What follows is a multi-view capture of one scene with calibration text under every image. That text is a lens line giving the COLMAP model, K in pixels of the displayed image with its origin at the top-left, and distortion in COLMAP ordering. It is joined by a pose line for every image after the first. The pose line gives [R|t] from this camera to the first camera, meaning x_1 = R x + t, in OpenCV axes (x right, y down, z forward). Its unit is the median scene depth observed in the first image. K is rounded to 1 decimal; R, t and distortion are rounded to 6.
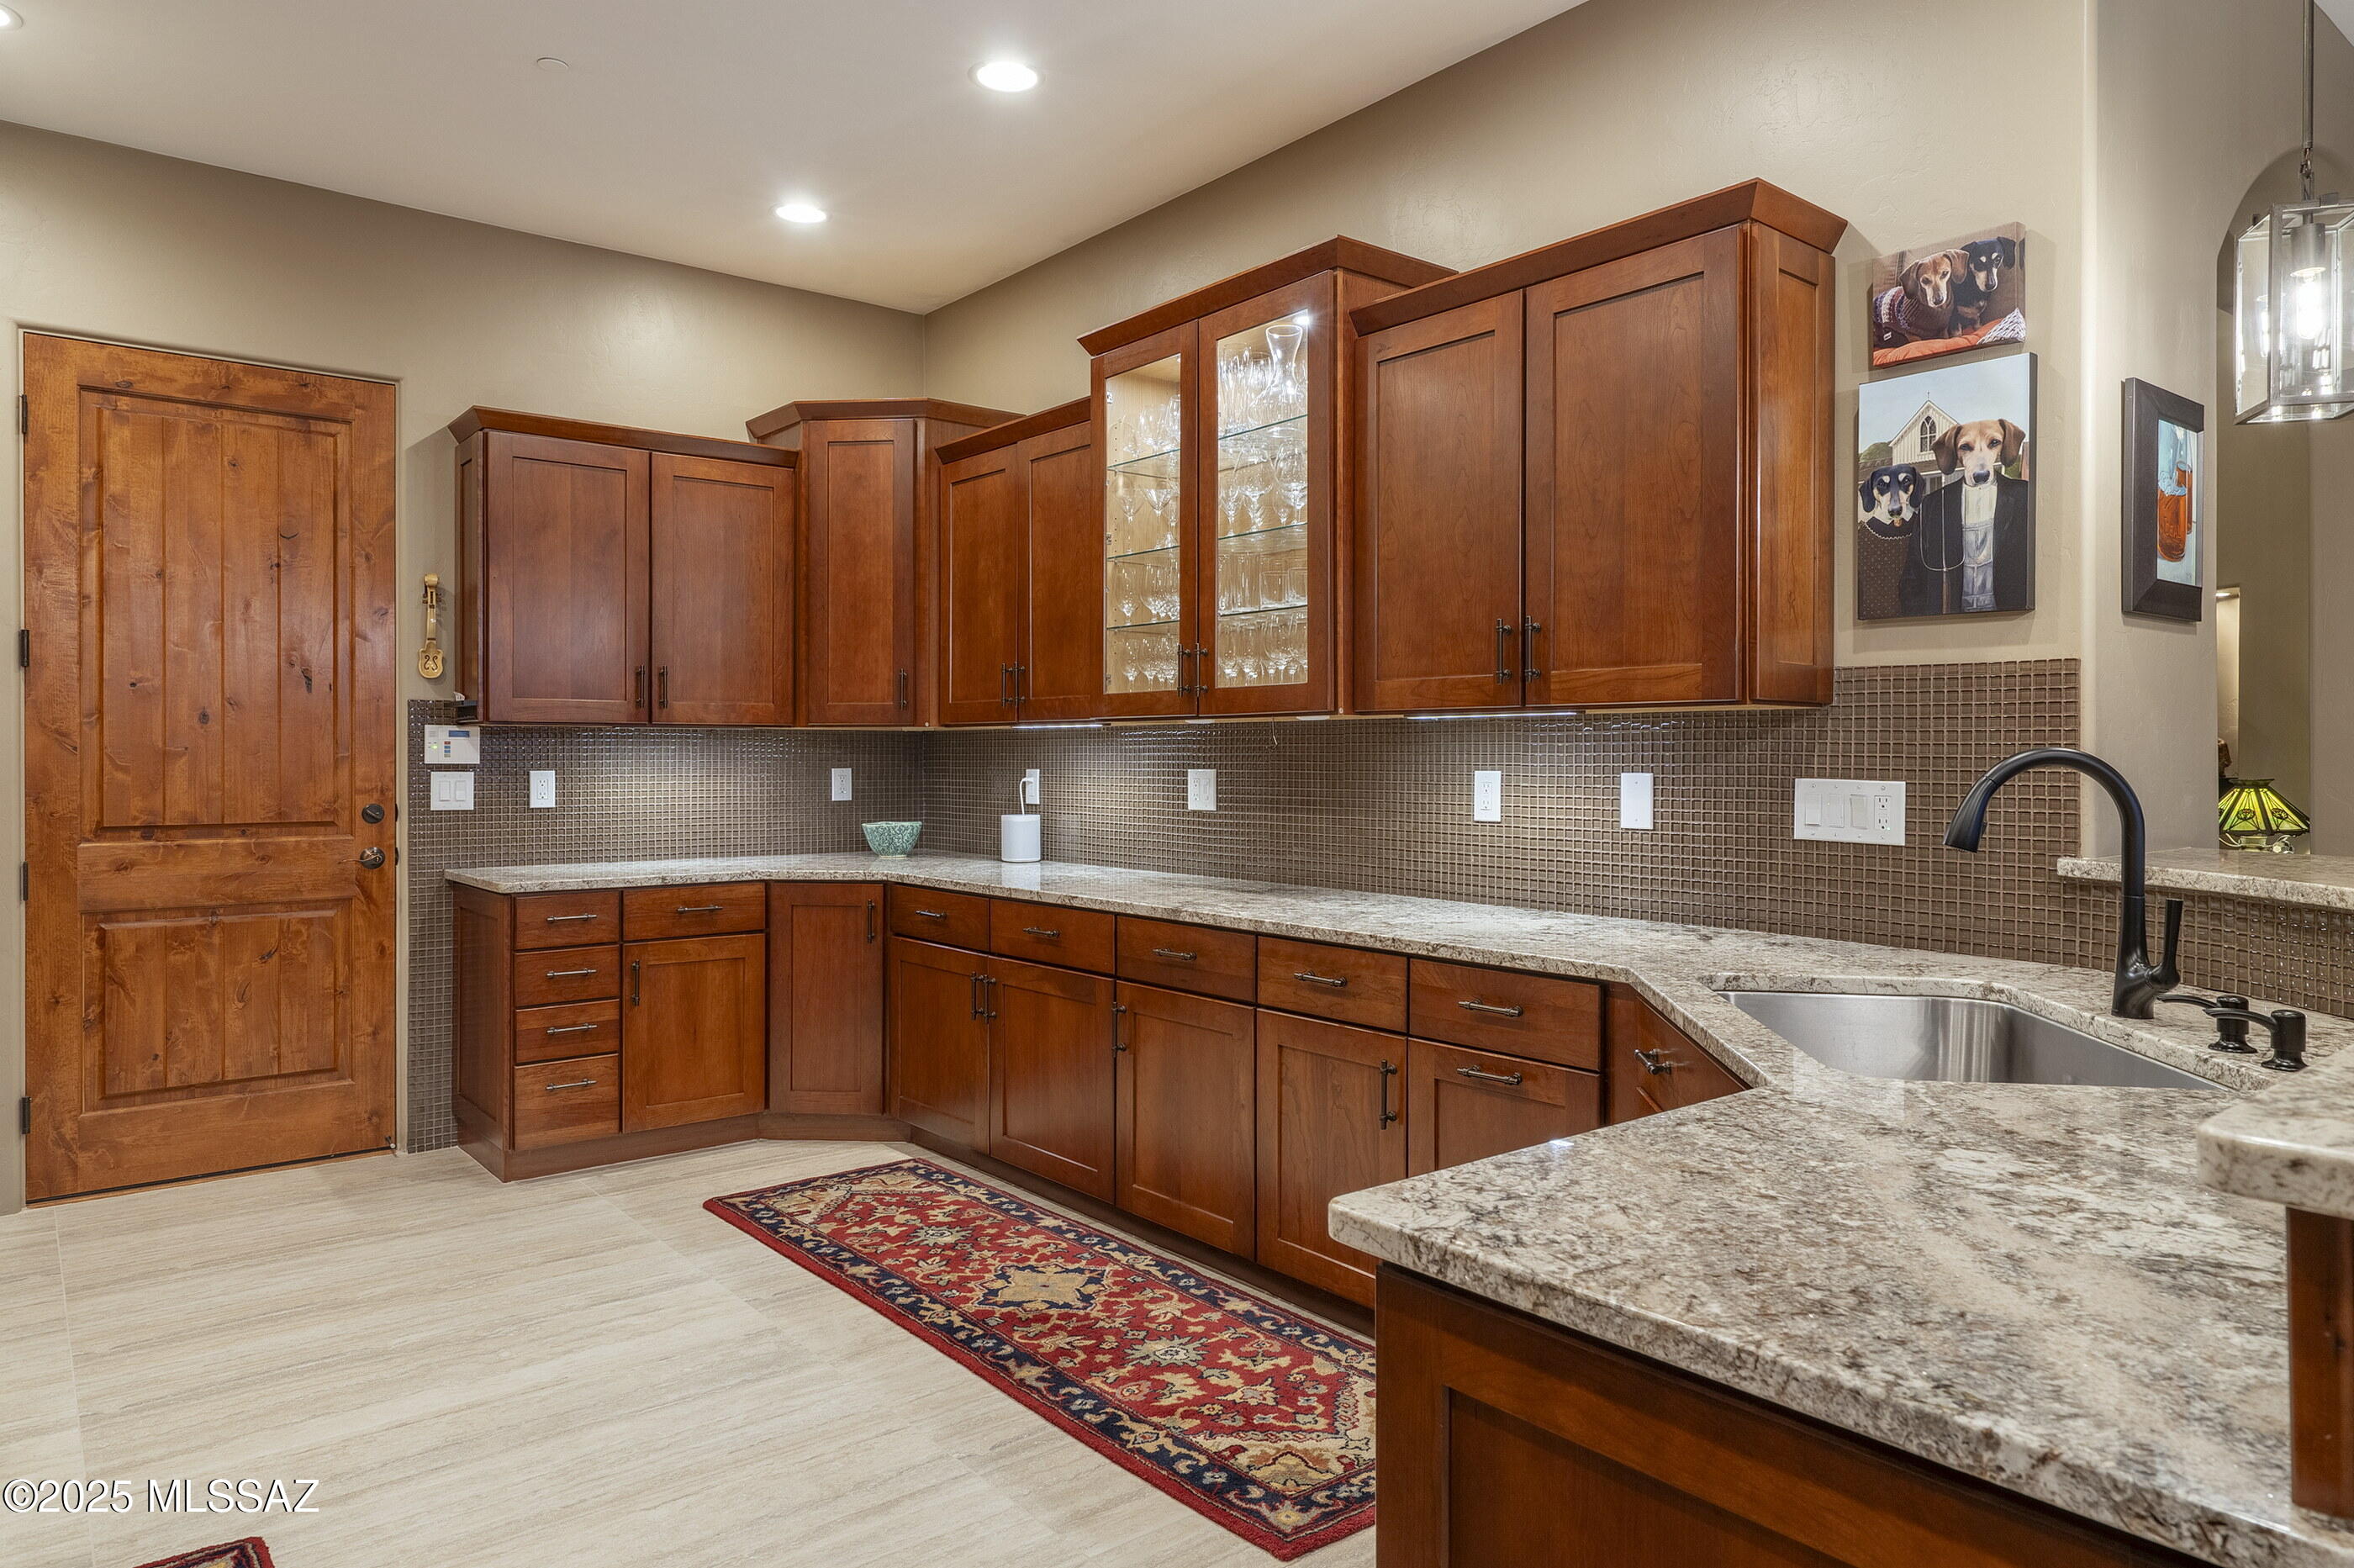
lens RADIAL K [[1450.1, 0, 1170.5], [0, 1450.1, 757.2], [0, 0, 1]] dist [-0.001191, 0.000278]
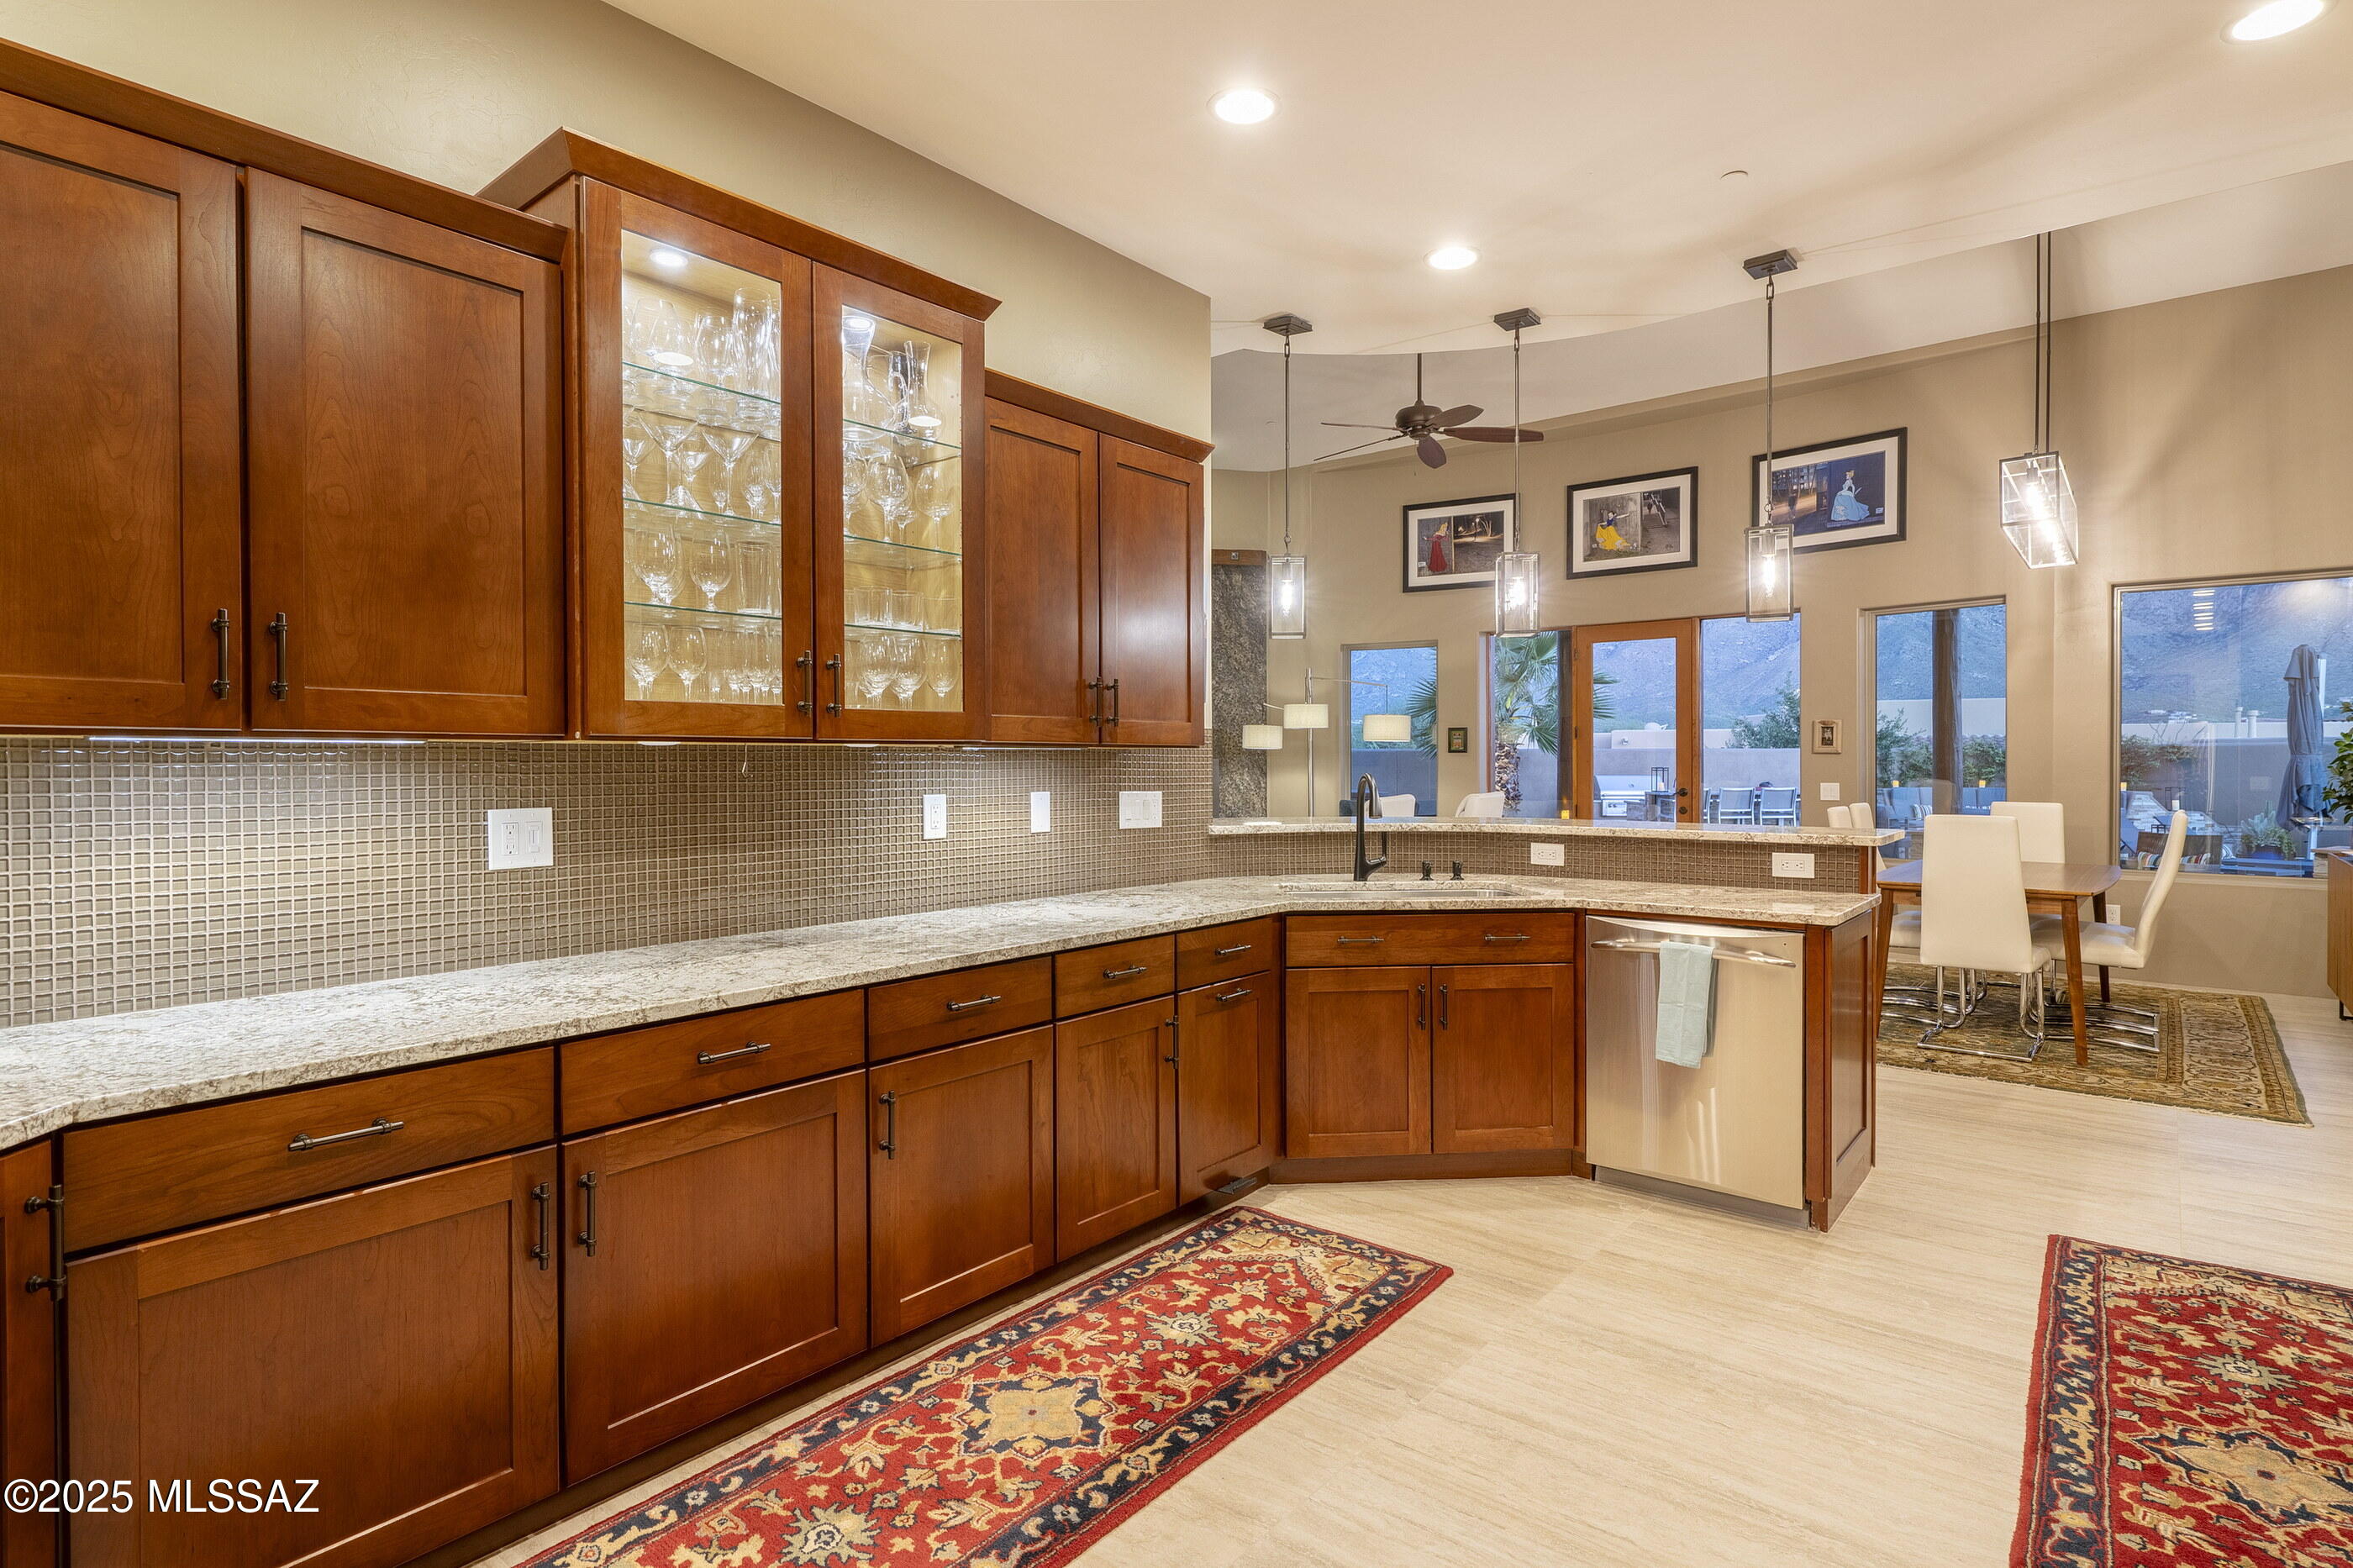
lens RADIAL K [[1220.3, 0, 1176.5], [0, 1220.3, 784.0], [0, 0, 1]] dist [0.000315, -0.000416]
pose [[-0.209916, -0.017786, 0.977558, -0.796063], [0.005809, 0.999794, 0.019438, -0.017462], [-0.977702, 0.009760, -0.209770, 1.060693]]
